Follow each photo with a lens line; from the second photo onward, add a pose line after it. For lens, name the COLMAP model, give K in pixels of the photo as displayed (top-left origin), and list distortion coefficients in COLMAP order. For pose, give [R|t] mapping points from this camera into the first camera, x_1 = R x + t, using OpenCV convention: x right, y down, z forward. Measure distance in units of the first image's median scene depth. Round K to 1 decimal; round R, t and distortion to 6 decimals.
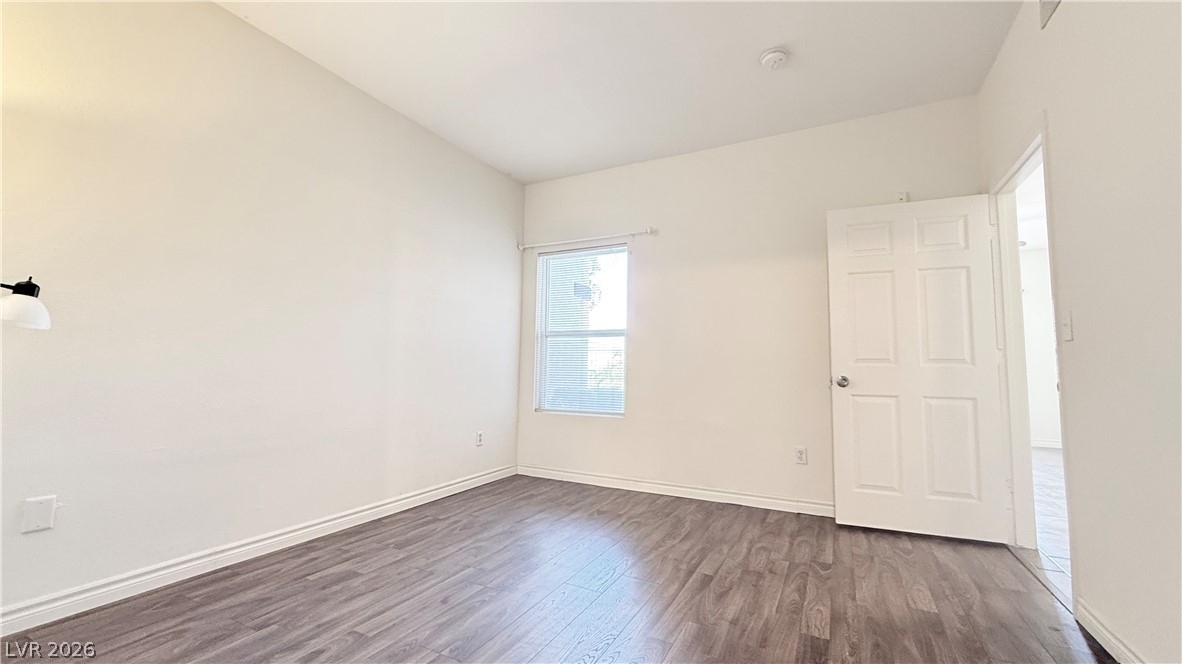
lens RADIAL K [[470.7, 0, 591.0], [0, 470.7, 332.0], [0, 0, 1]] dist [0.000582, -0.000107]
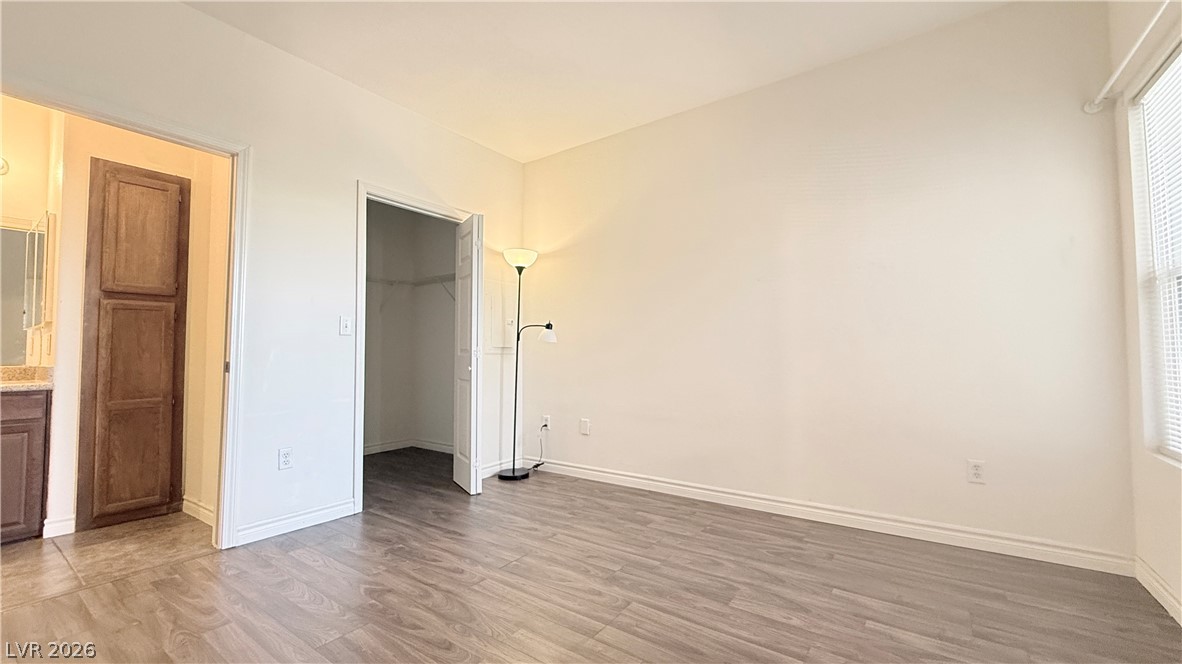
lens RADIAL K [[470.7, 0, 591.0], [0, 470.7, 332.0], [0, 0, 1]] dist [0.000582, -0.000107]
pose [[-0.141415, -0.065021, -0.987813, 0.711255], [0.082612, 0.993585, -0.077228, 0.087455], [0.986497, -0.092527, -0.135136, 0.978074]]
